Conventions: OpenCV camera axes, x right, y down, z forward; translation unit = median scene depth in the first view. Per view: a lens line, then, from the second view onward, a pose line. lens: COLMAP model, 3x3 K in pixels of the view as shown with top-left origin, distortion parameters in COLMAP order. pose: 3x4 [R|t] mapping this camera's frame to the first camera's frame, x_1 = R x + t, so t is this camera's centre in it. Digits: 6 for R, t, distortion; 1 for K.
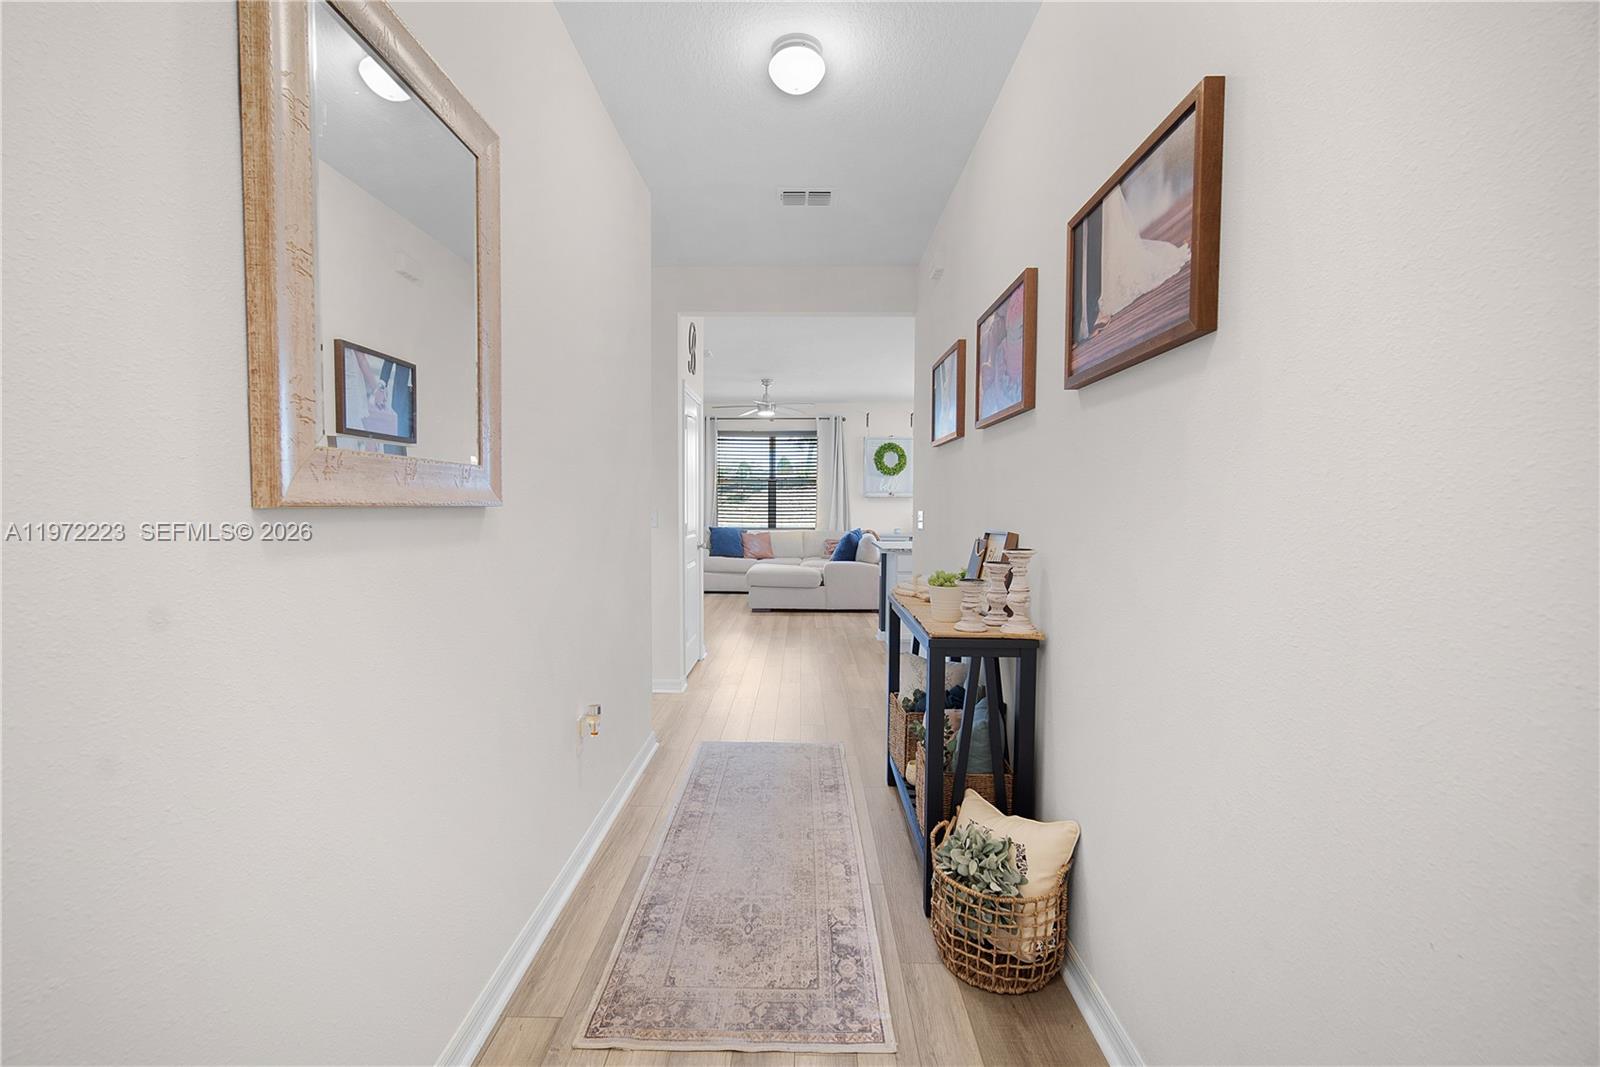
lens RADIAL K [[709.5, 0, 801.1], [0, 709.5, 542.2], [0, 0, 1]] dist [-0.008143, 0.000648]
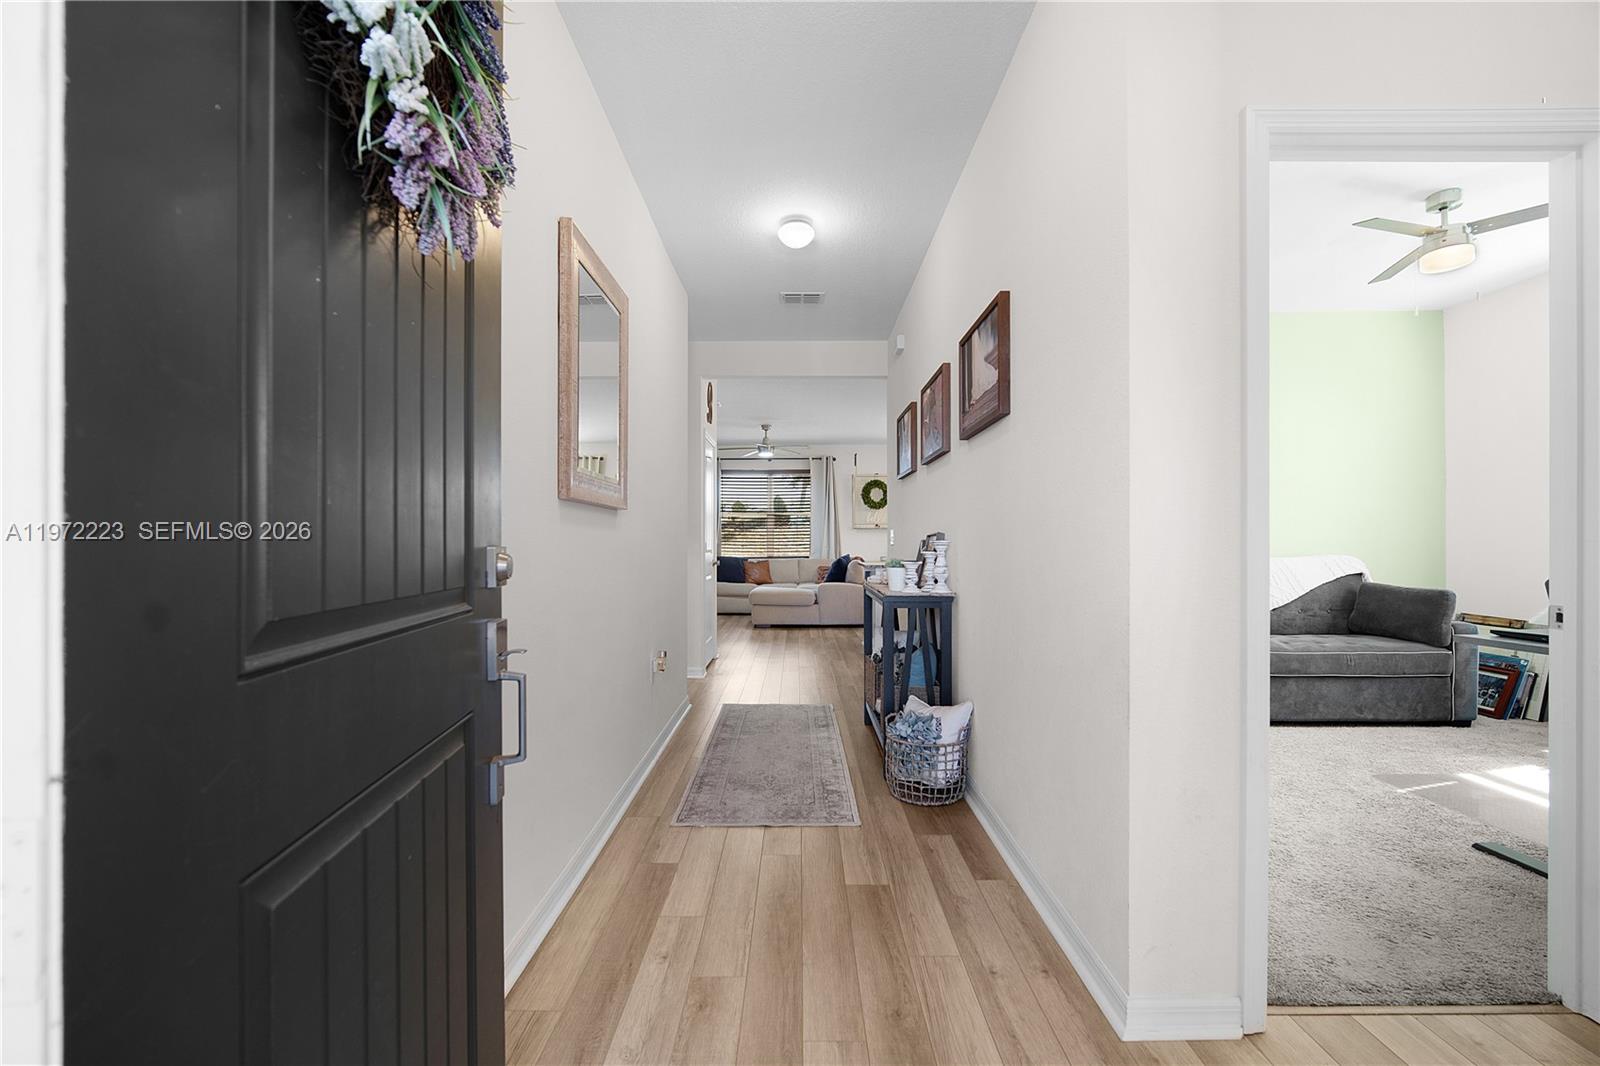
lens RADIAL K [[709.5, 0, 807.4], [0, 709.5, 539.0], [0, 0, 1]] dist [-0.008143, 0.000648]
pose [[0.999821, -0.006418, 0.017804, -0.012770], [0.007478, 0.998163, -0.060117, 0.085111], [-0.017386, 0.060239, 0.998033, -0.480108]]
